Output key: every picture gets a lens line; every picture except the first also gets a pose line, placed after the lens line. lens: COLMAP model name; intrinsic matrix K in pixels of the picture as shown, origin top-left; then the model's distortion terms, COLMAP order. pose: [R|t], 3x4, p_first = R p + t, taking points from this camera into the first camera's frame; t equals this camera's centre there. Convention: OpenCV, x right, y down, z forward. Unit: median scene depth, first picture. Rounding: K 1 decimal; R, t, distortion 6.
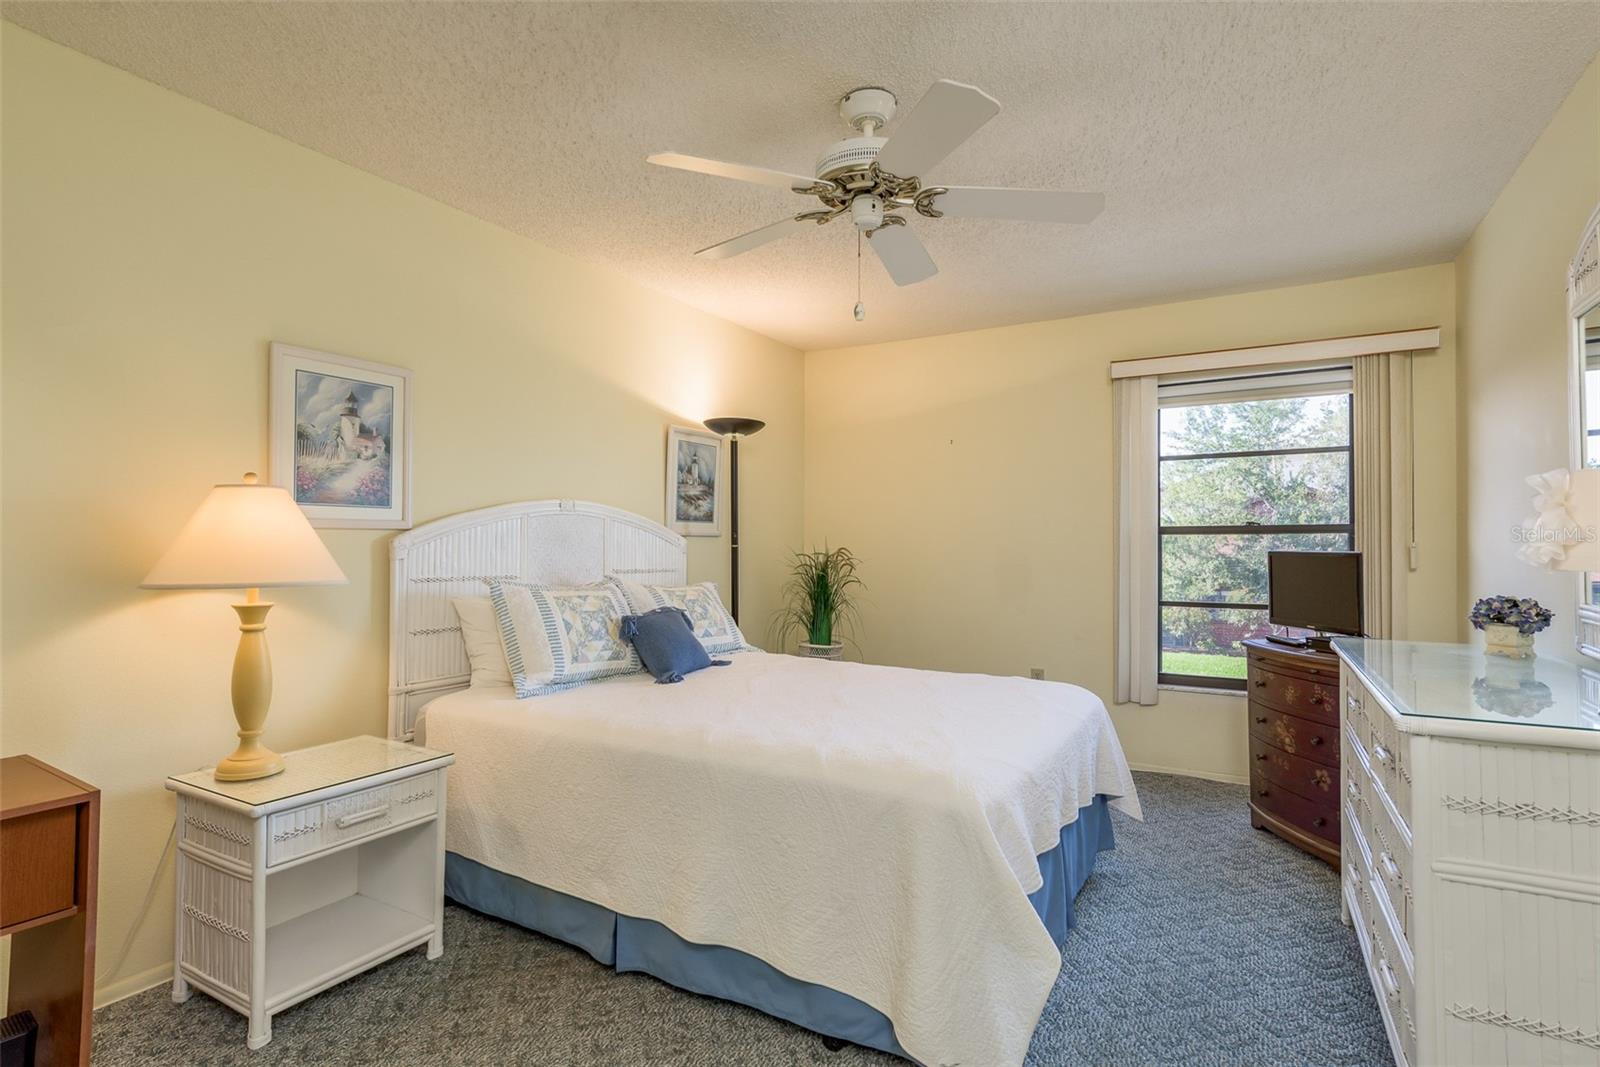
lens RADIAL K [[795.3, 0, 798.5], [0, 795.3, 538.5], [0, 0, 1]] dist [0.019319, -0.000088]
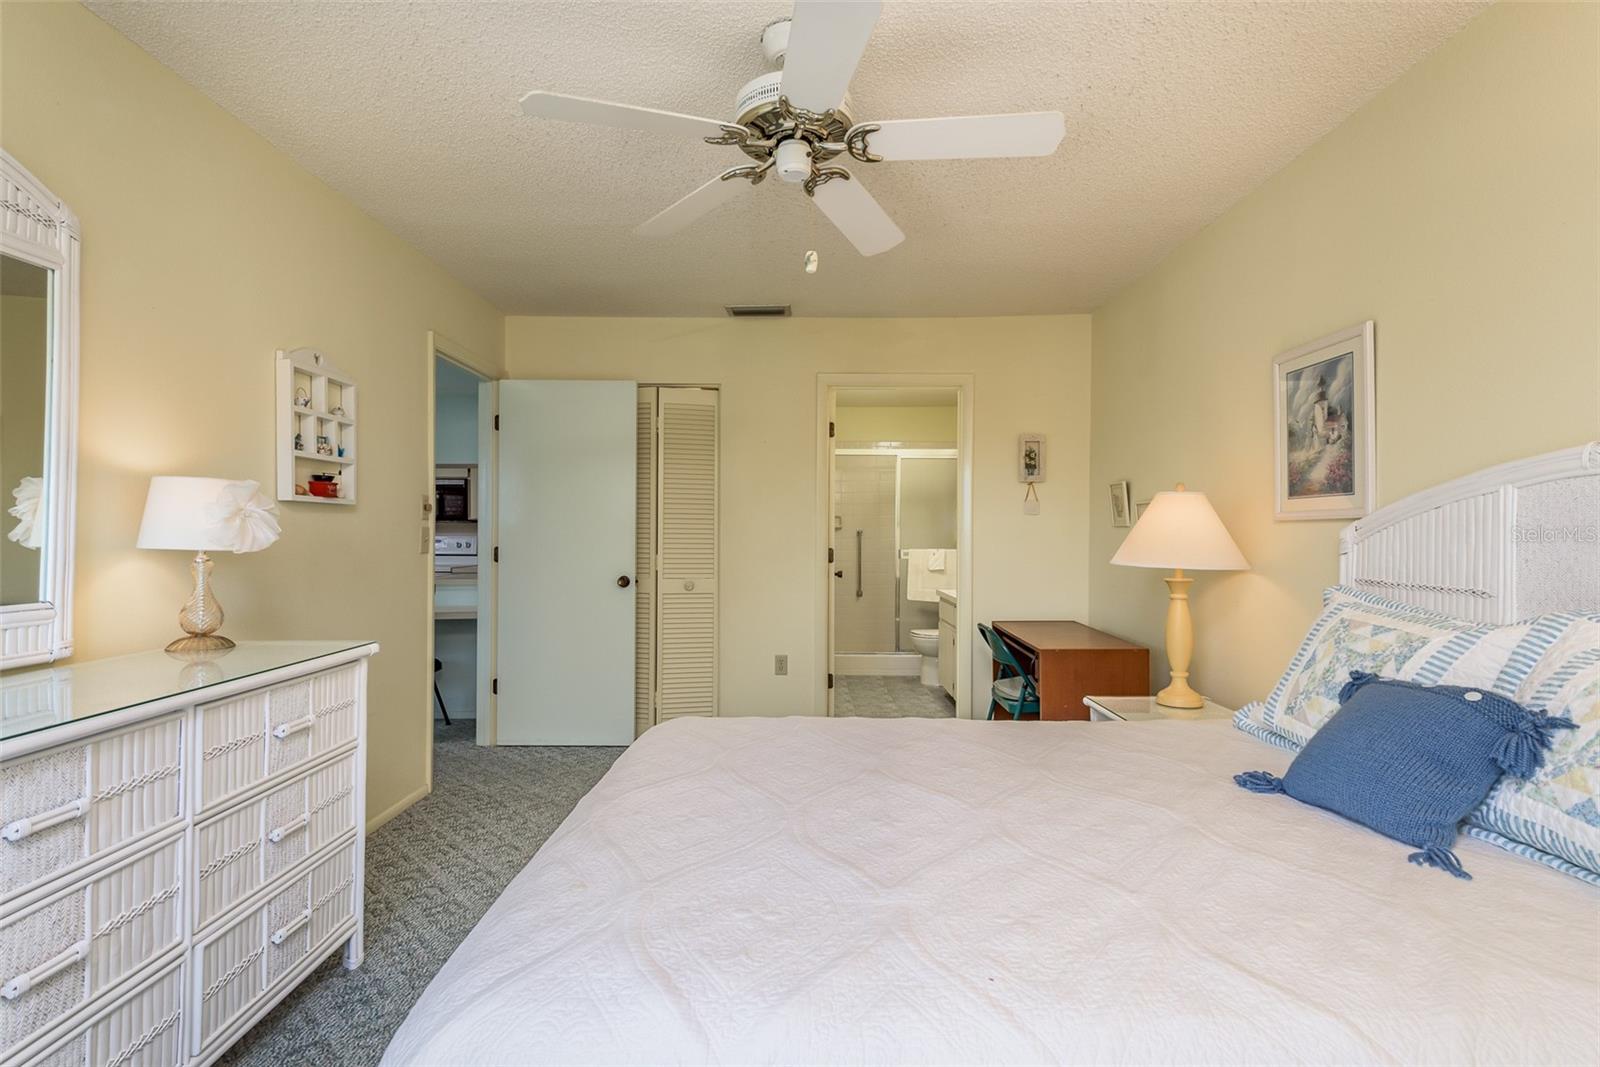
lens RADIAL K [[795.3, 0, 800.1], [0, 795.3, 527.2], [0, 0, 1]] dist [0.019319, -0.000088]
pose [[-0.875473, -0.005749, -0.483232, 0.431921], [-0.001424, 0.999956, -0.009316, 0.005893], [0.483264, -0.007468, -0.875443, 1.513668]]
